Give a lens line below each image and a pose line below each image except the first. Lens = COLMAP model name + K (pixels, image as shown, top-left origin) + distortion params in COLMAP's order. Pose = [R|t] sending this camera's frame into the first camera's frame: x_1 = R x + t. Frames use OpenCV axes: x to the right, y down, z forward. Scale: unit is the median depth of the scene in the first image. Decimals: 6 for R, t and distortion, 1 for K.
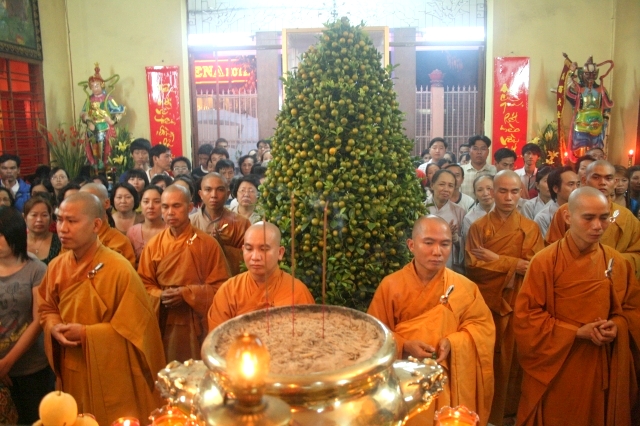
lens RADIAL K [[566.7, 0, 349.5], [0, 566.7, 203.3], [0, 0, 1]] dist [-0.093951, 0.091909]
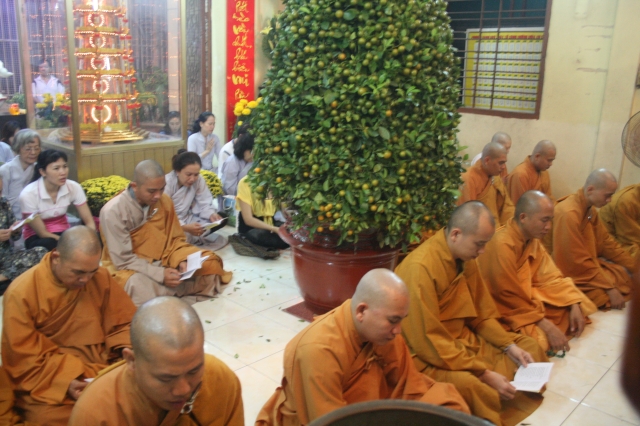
lens RADIAL K [[579.2, 0, 317.1], [0, 579.2, 215.7], [0, 0, 1]] dist [-0.133840, 0.116283]
pose [[0.656306, -0.158198, 0.737723, -0.421790], [0.076830, 0.986702, 0.143238, 0.078007], [-0.750573, -0.037328, 0.659733, 0.224217]]
